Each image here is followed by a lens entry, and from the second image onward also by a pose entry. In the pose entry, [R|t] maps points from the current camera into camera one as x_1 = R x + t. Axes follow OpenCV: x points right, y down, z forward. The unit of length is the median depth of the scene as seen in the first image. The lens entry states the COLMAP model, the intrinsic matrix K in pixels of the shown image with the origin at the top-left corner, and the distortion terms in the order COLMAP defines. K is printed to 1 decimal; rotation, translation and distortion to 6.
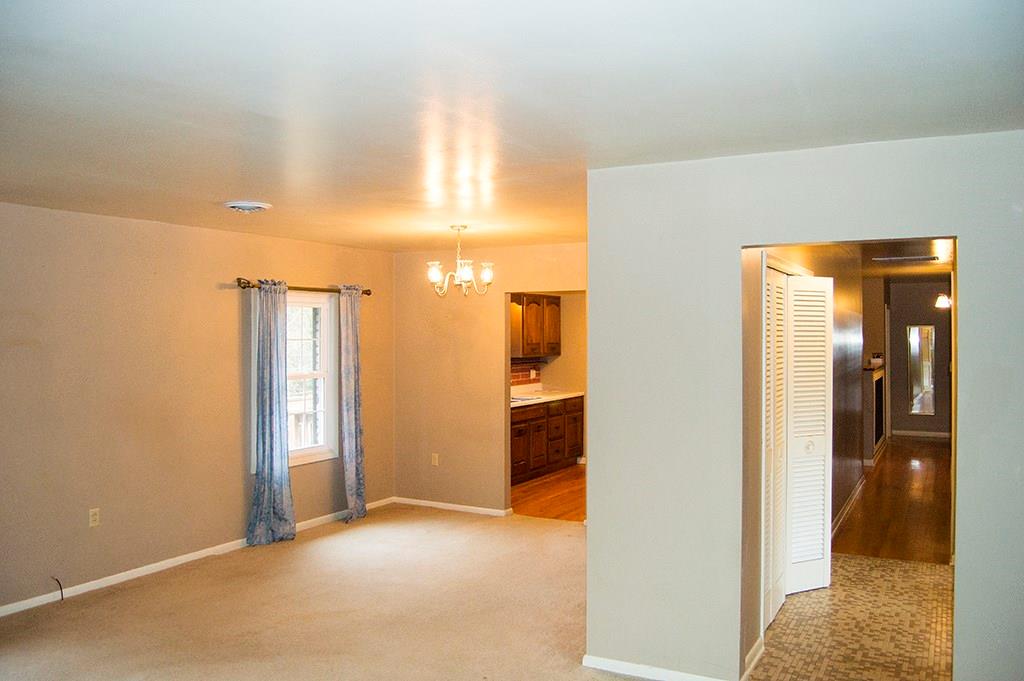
lens RADIAL K [[826.0, 0, 512.3], [0, 826.0, 355.8], [0, 0, 1]] dist [-0.074715, 0.021657]
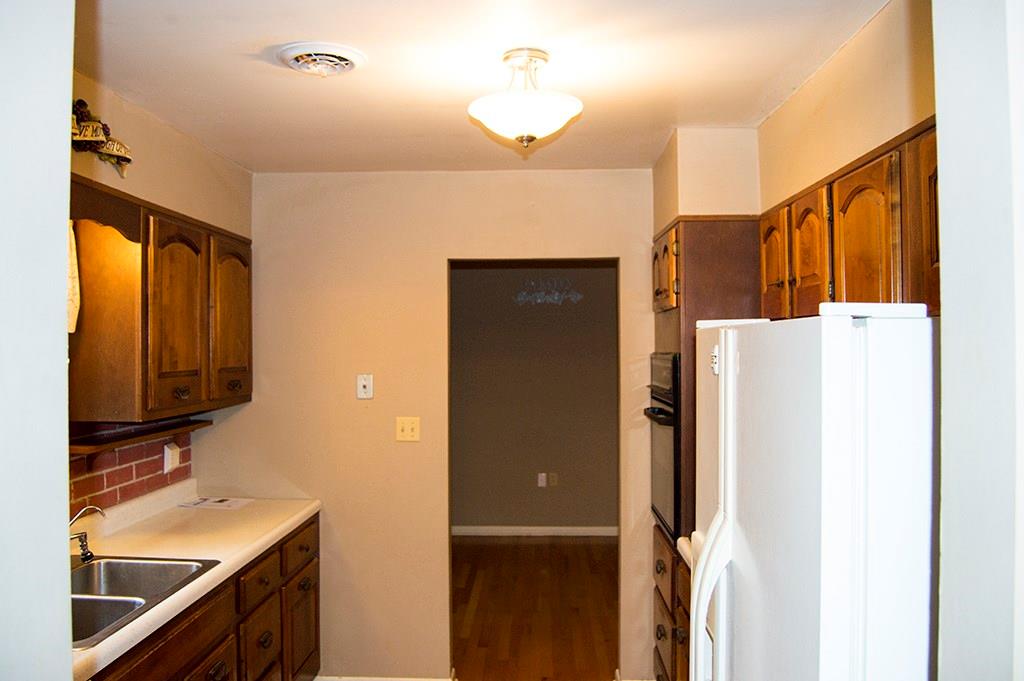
lens RADIAL K [[826.0, 0, 512.3], [0, 826.0, 355.8], [0, 0, 1]] dist [-0.074715, 0.021657]
pose [[0.896236, 0.001030, 0.443577, 0.001616], [0.005658, 0.999889, -0.013754, -0.015925], [-0.443542, 0.014837, 0.896131, 0.651804]]
